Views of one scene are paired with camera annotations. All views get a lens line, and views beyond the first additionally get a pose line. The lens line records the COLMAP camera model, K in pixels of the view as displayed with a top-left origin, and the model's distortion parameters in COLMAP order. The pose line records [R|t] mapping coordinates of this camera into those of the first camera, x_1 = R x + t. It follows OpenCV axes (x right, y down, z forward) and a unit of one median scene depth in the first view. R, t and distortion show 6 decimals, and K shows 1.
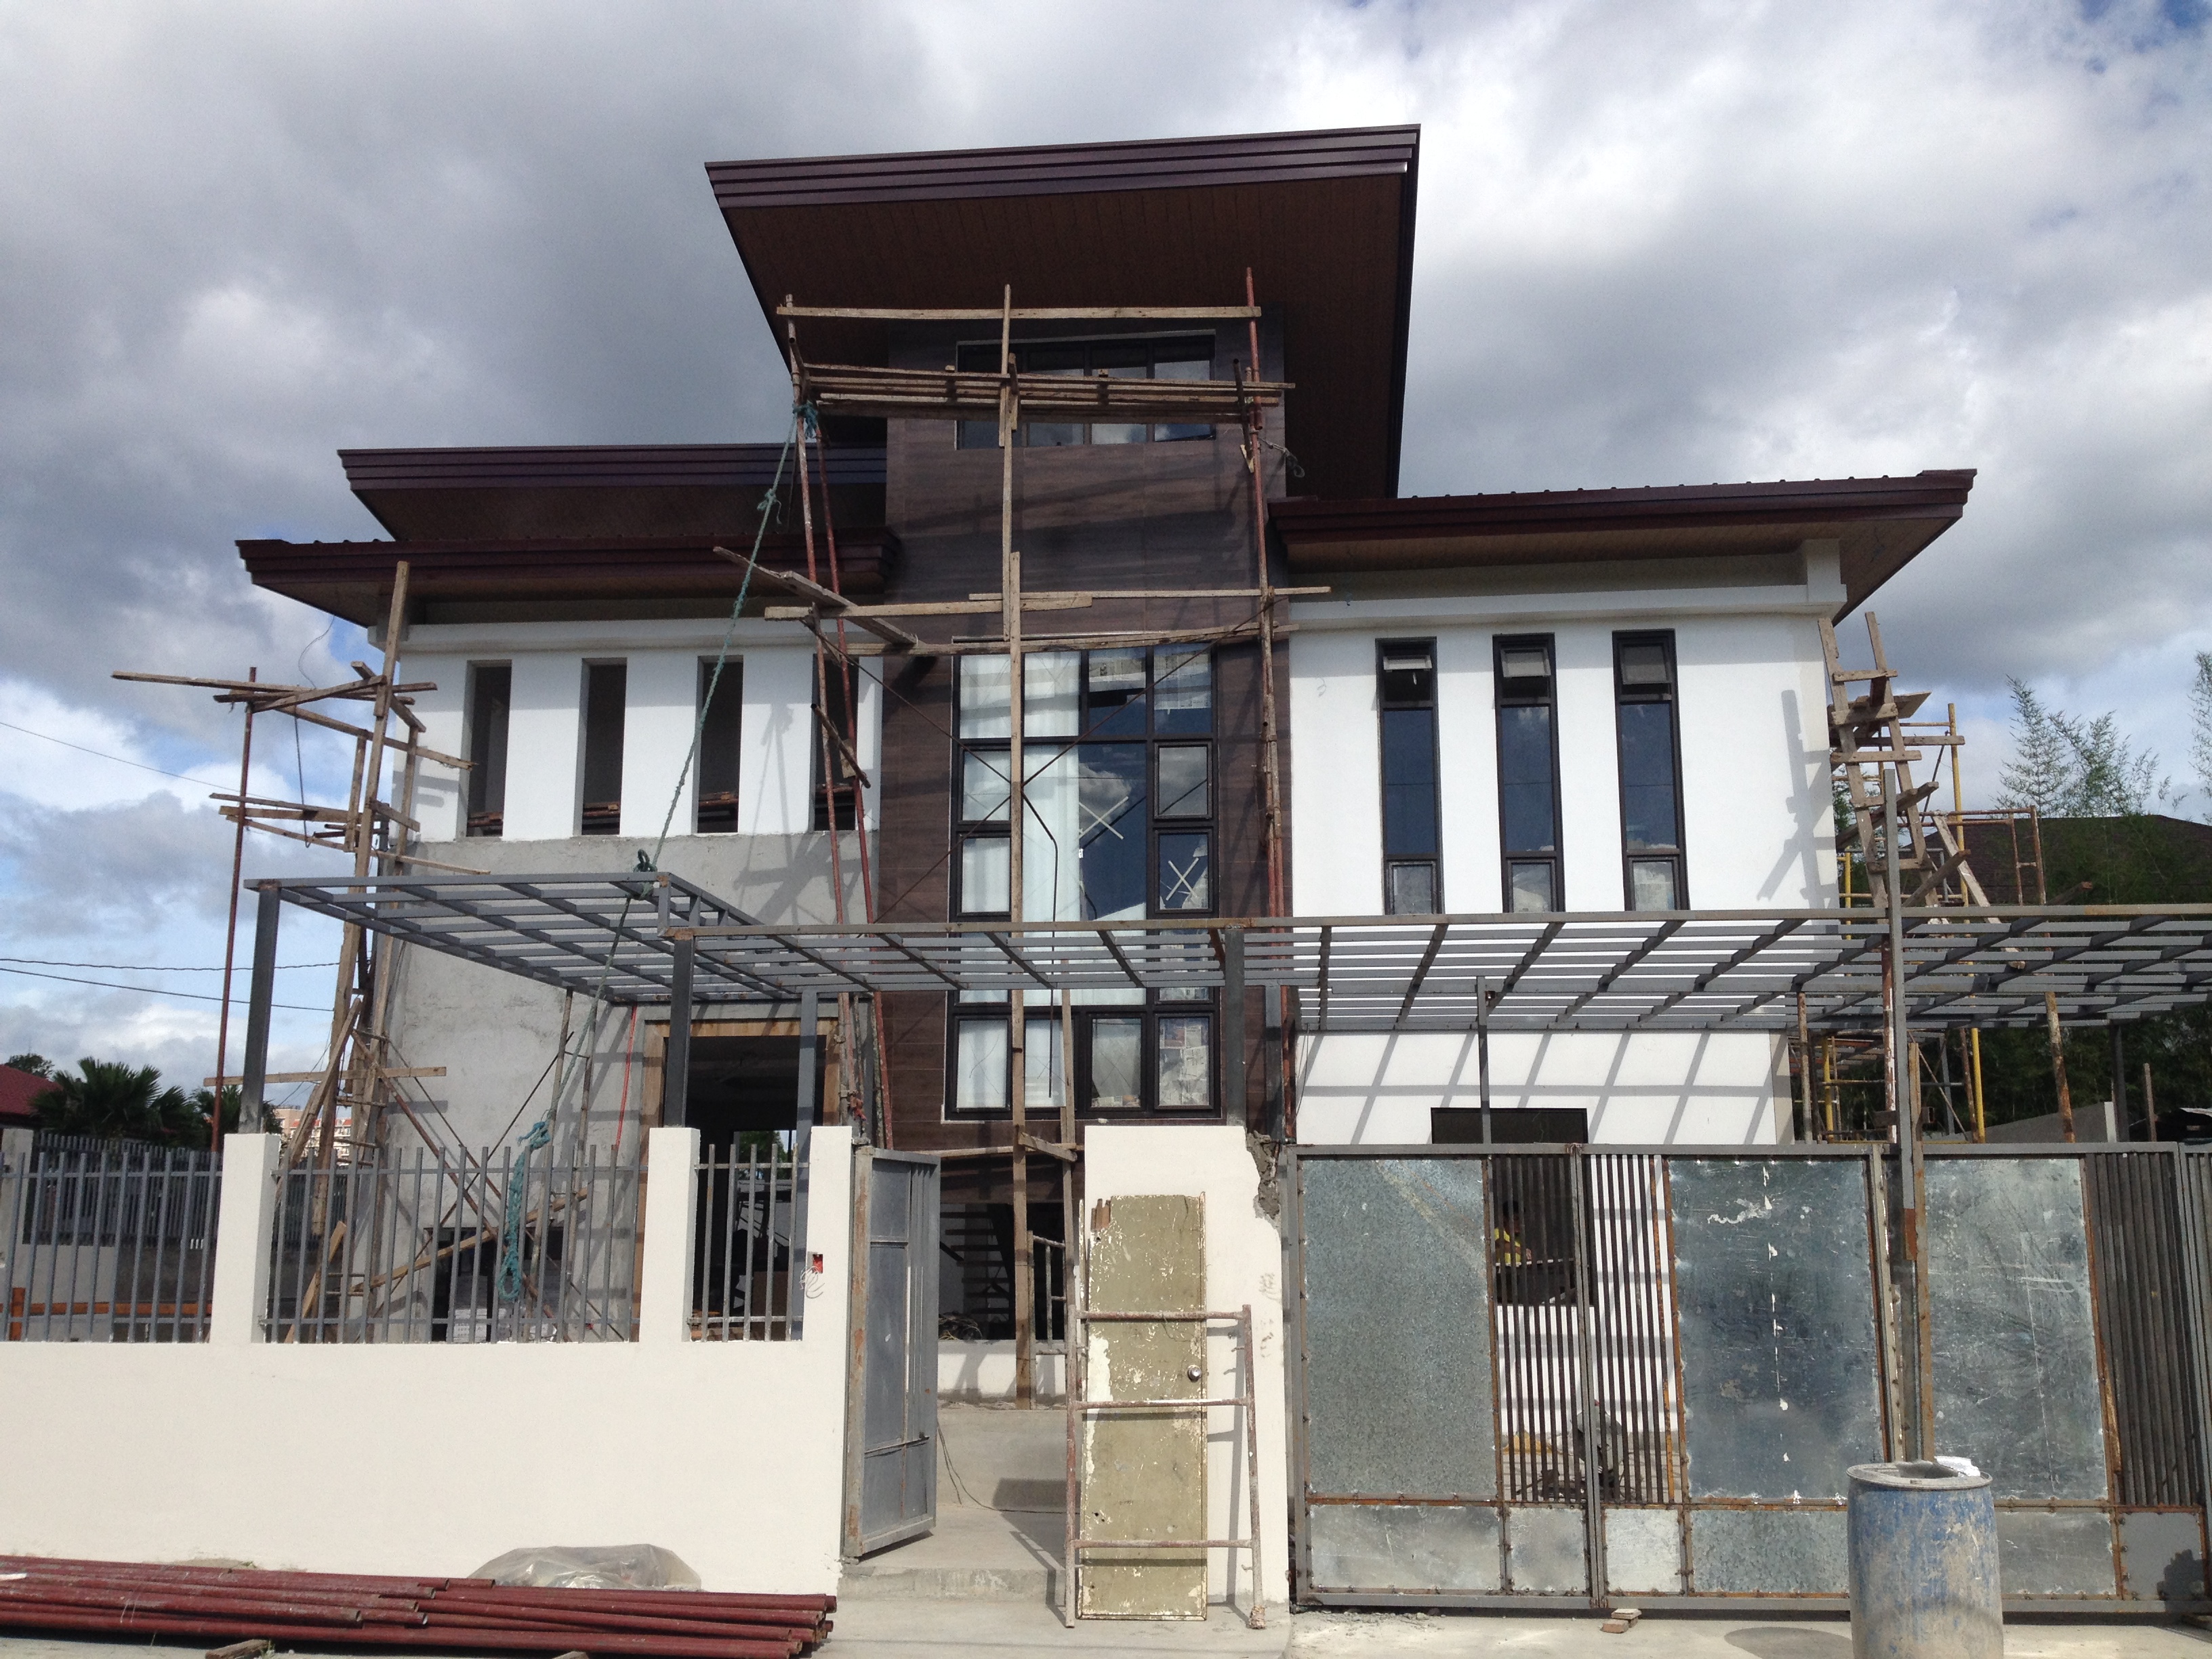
lens RADIAL K [[1920.3, 0, 1106.0], [0, 1920.3, 829.5], [0, 0, 1]] dist [0.086248, -0.146960]
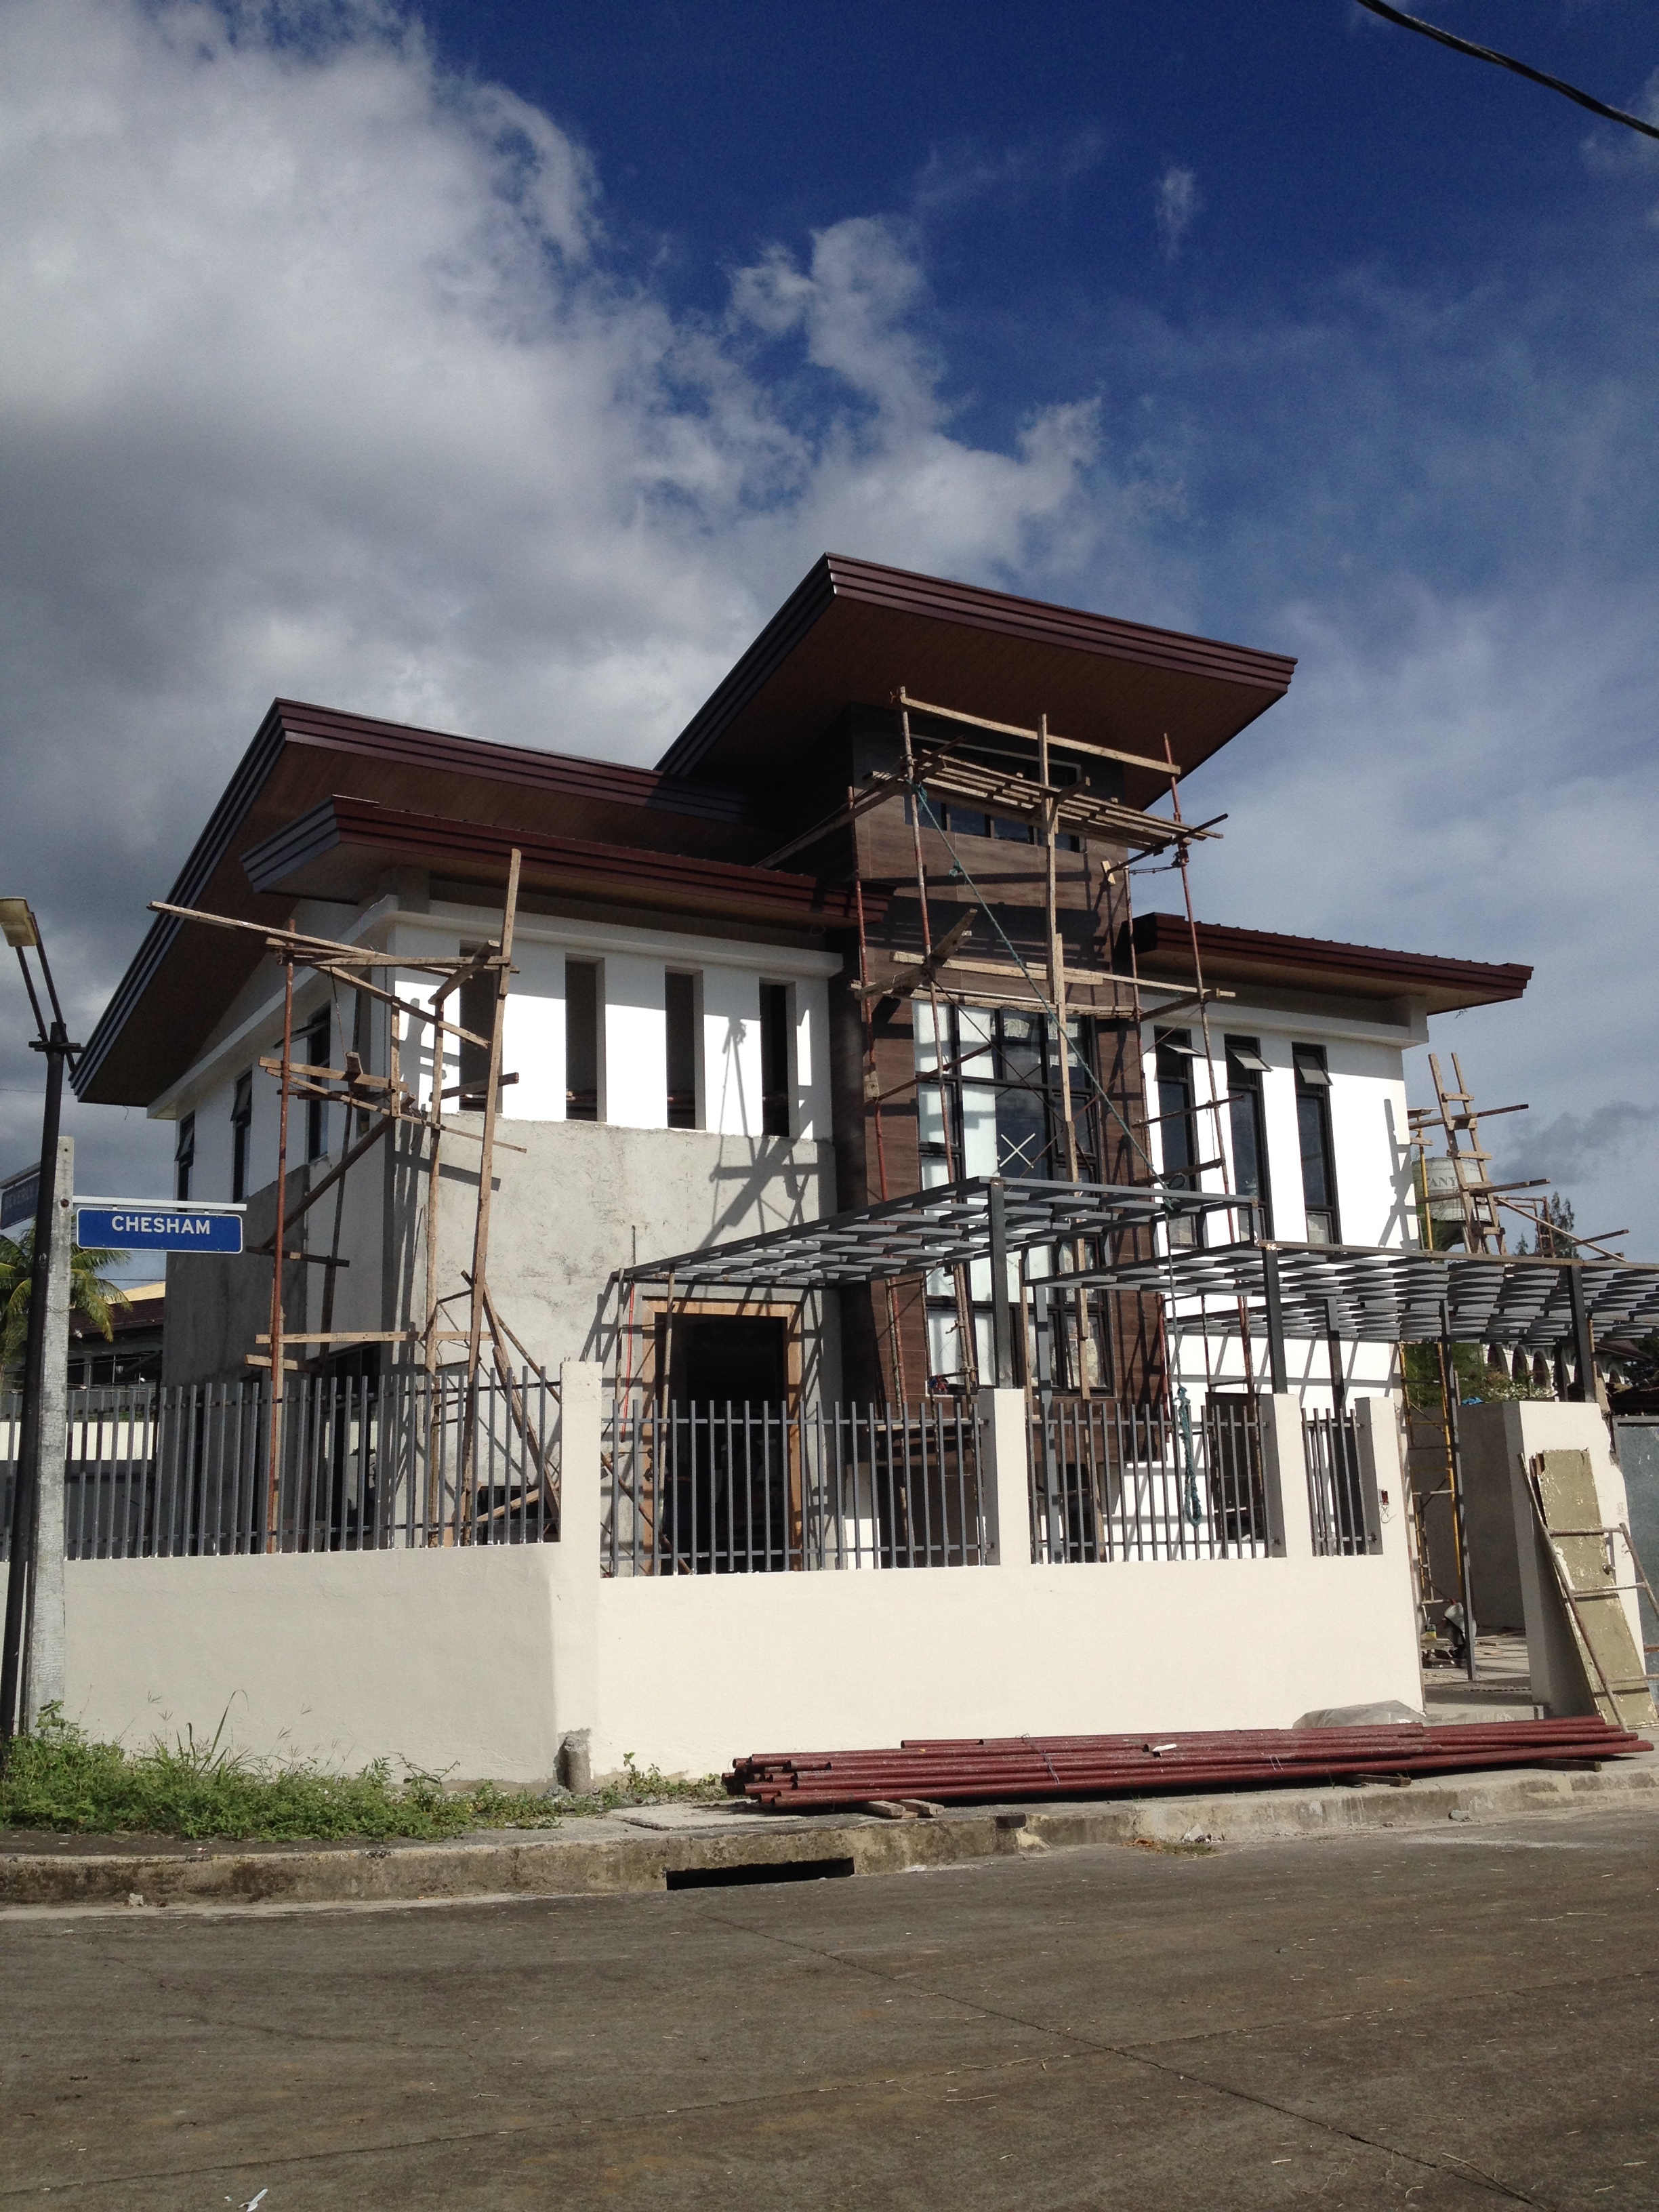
lens RADIAL K [[1872.1, 0, 829.5], [0, 1872.1, 1106.0], [0, 0, 1]] dist [0.050681, -0.005582]
pose [[0.857324, 0.098467, 0.505272, -0.693692], [-0.093730, 0.994987, -0.034865, 0.019001], [-0.506172, -0.017469, 0.862256, 0.034126]]
